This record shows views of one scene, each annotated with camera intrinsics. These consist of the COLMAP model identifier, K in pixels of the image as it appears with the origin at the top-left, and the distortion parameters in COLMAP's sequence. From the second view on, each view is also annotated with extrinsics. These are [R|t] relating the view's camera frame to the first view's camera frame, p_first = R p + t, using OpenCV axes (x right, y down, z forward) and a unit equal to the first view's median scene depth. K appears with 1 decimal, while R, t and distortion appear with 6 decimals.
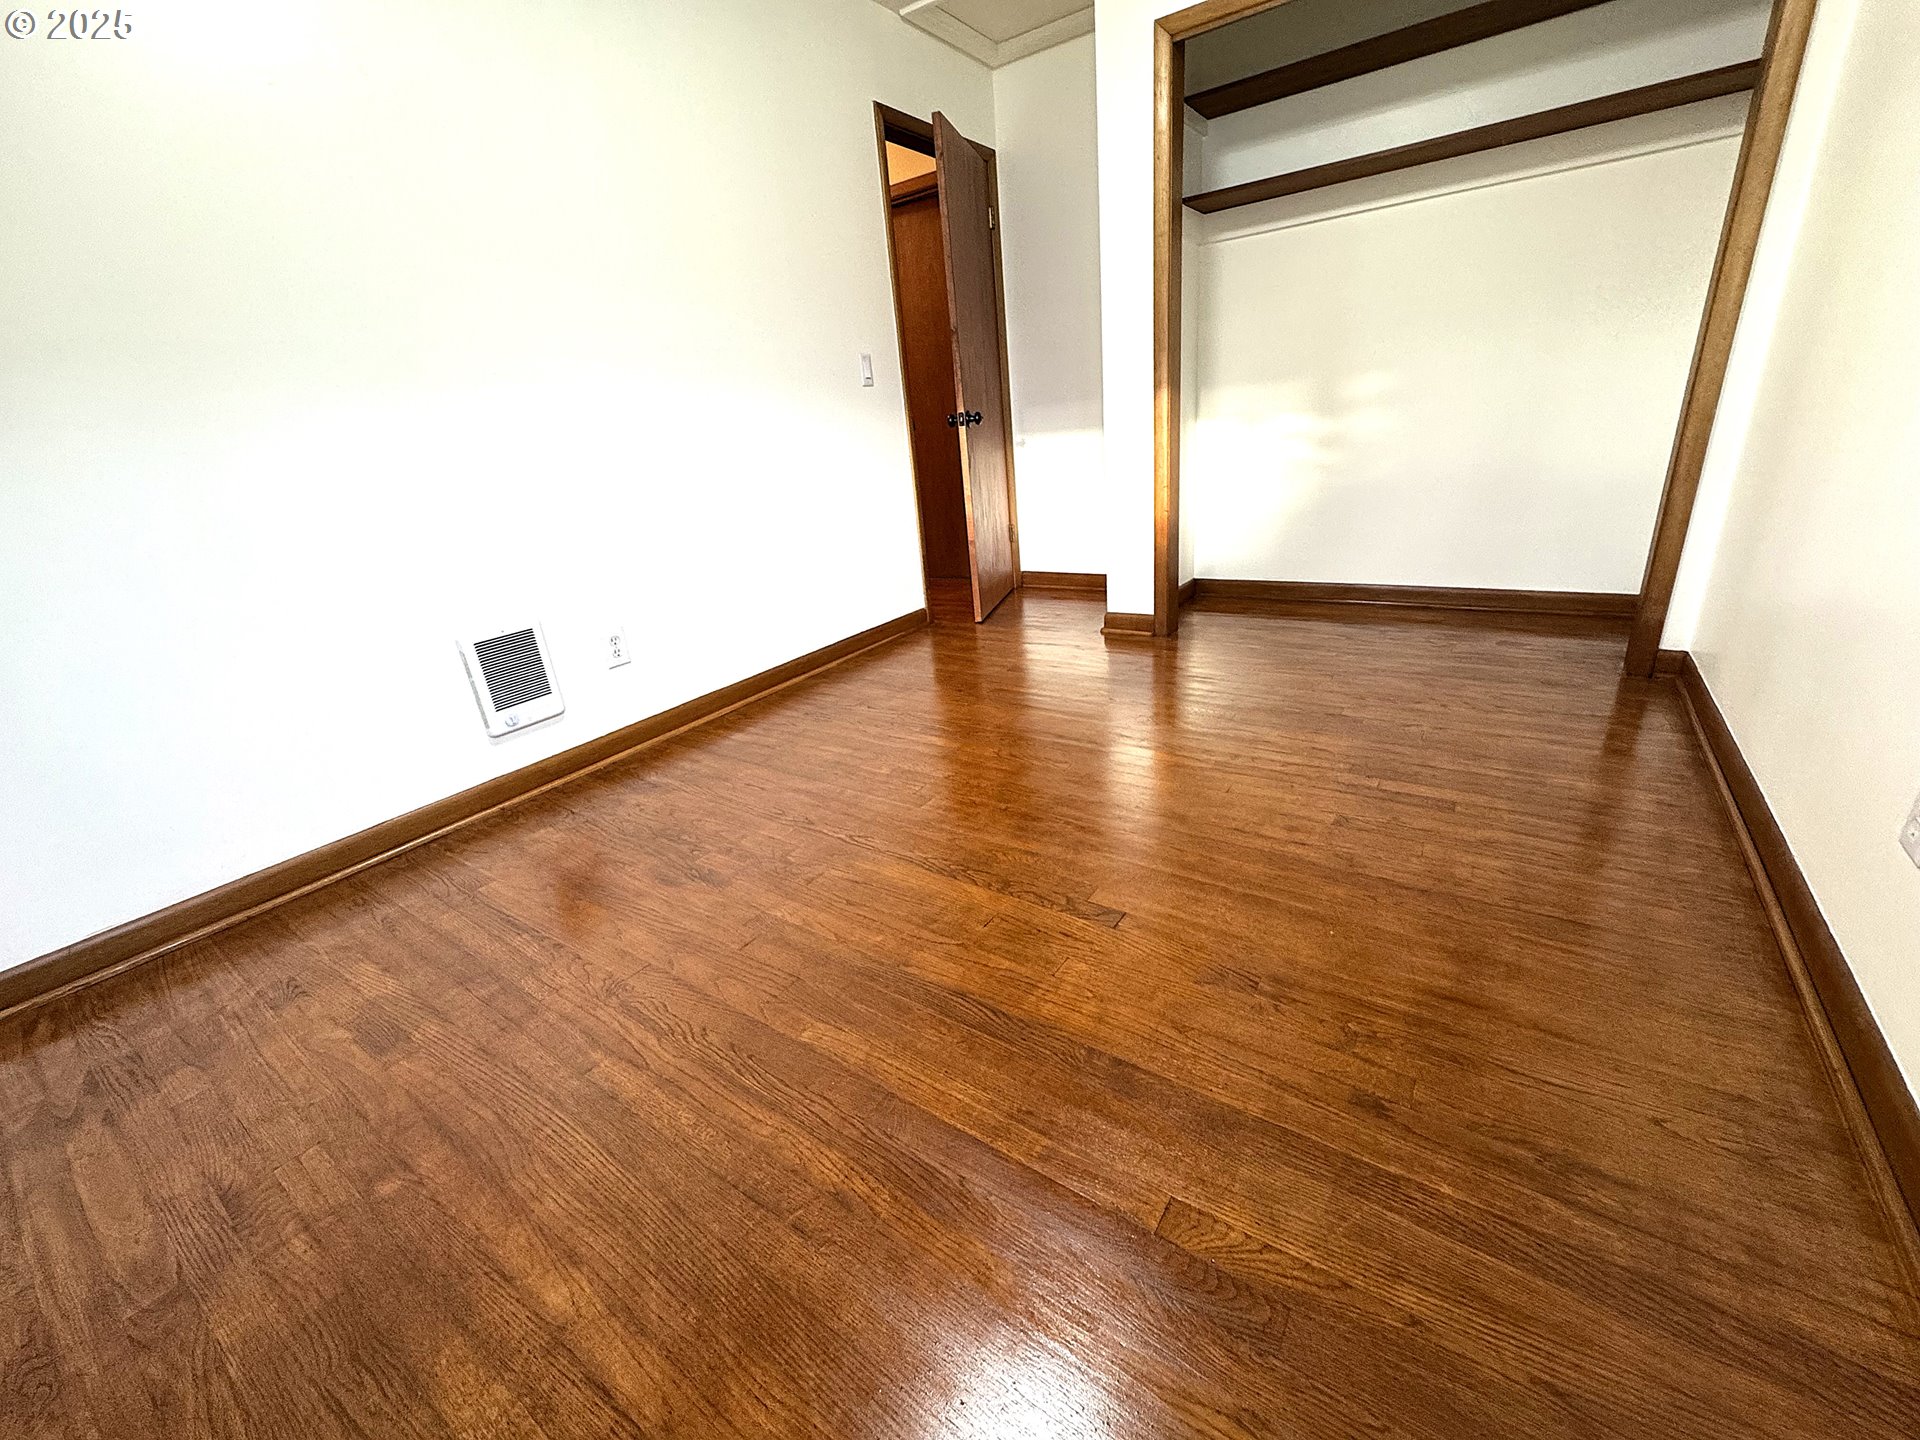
lens RADIAL K [[764.0, 0, 954.5], [0, 764.0, 717.7], [0, 0, 1]] dist [-0.003414, 0.000844]
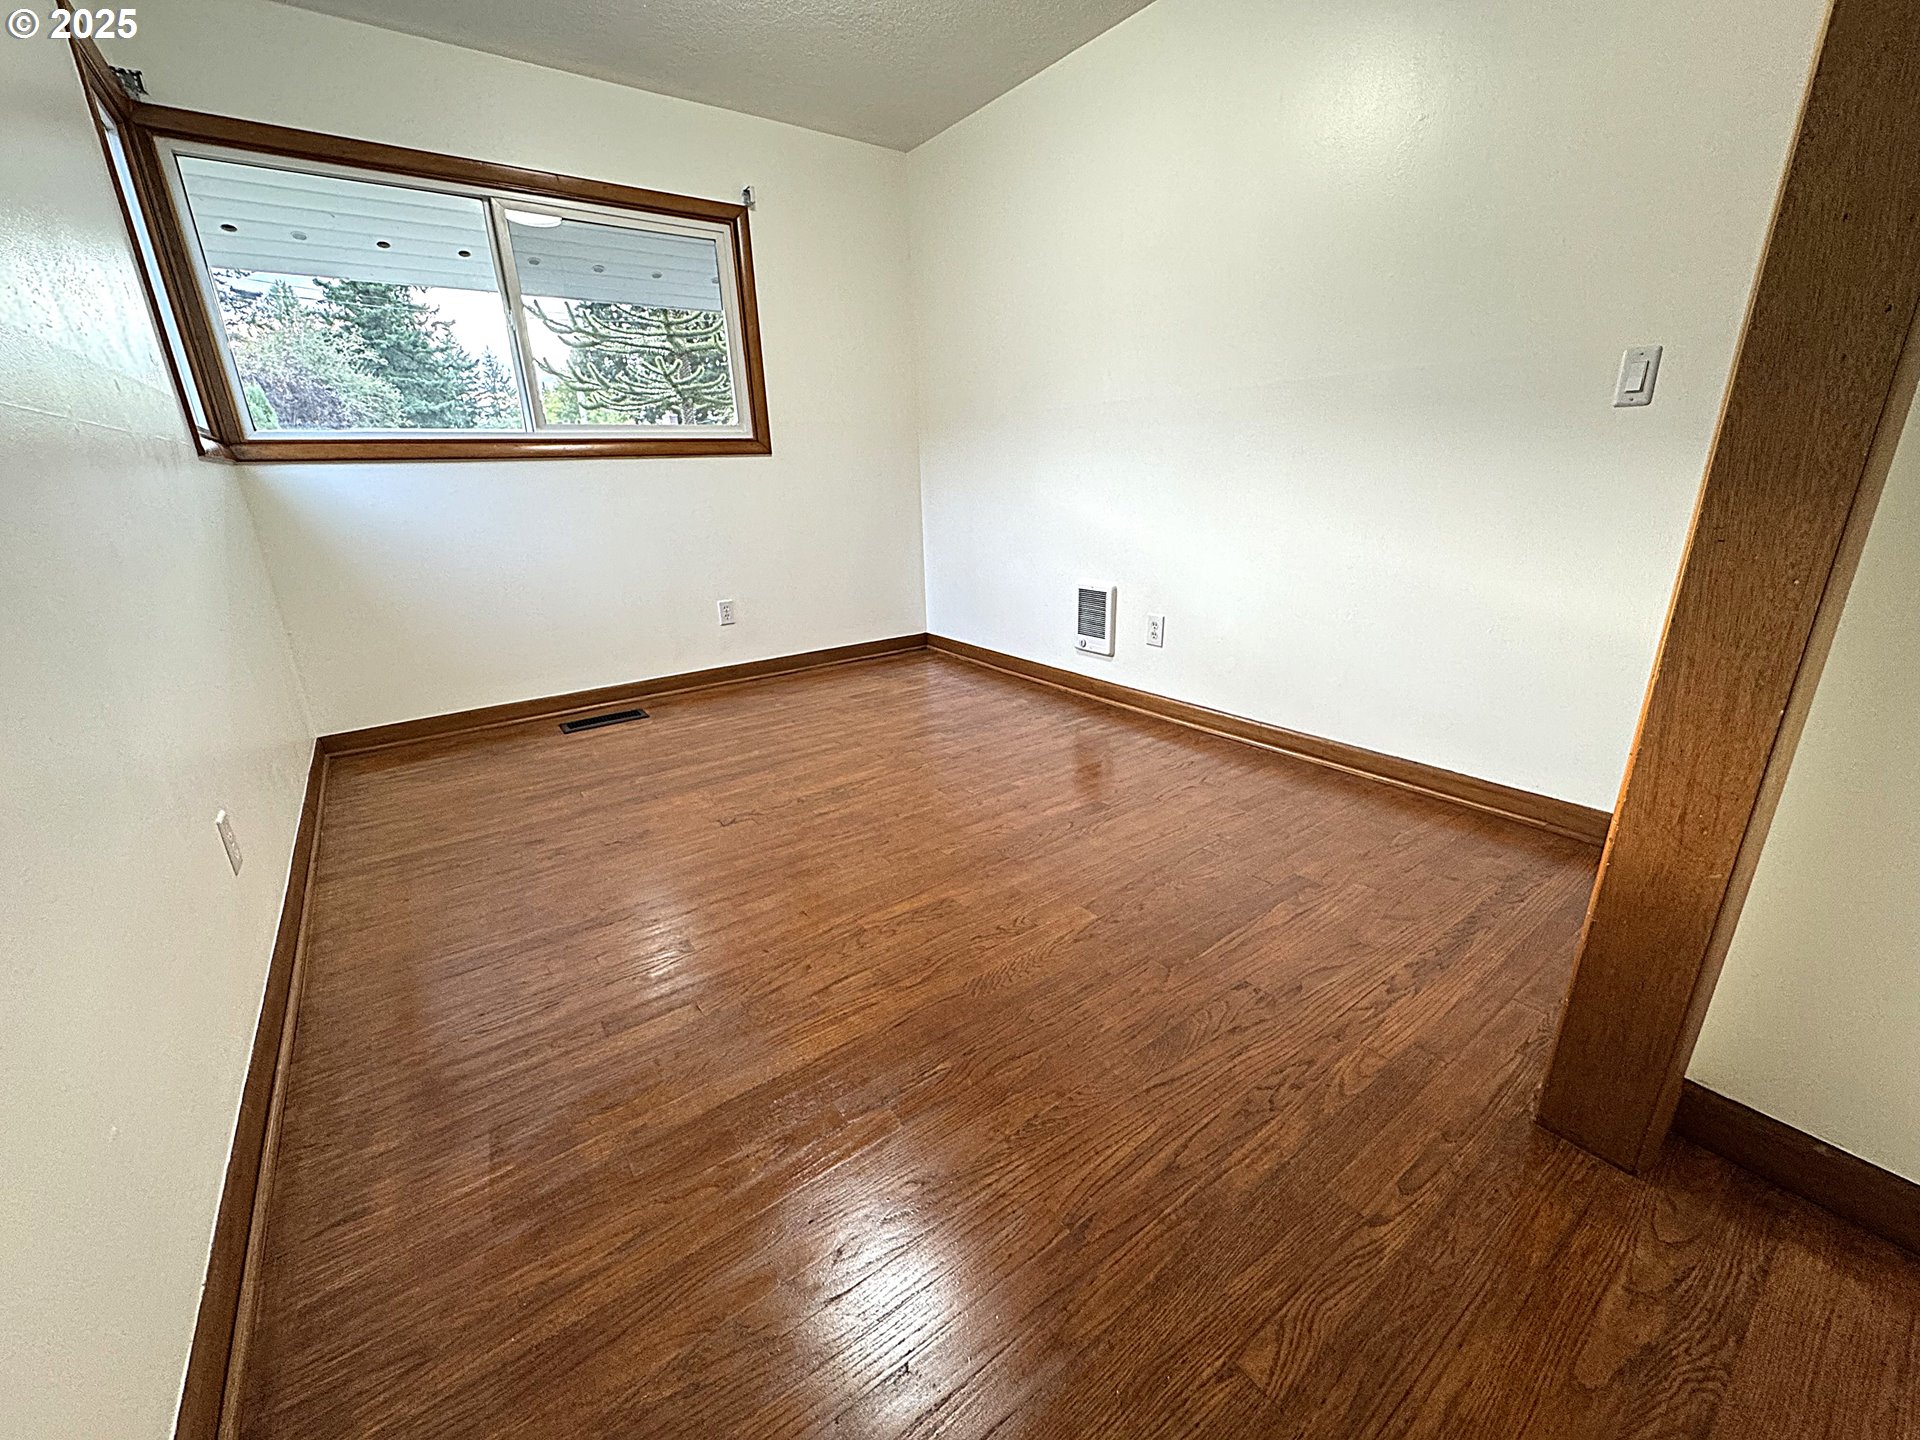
lens RADIAL K [[764.0, 0, 952.7], [0, 764.0, 717.1], [0, 0, 1]] dist [-0.003414, 0.000844]
pose [[-0.309433, 0.386971, -0.868622, 0.932239], [-0.297294, 0.828296, 0.474913, -0.548240], [0.903254, 0.405190, -0.141258, 1.094742]]
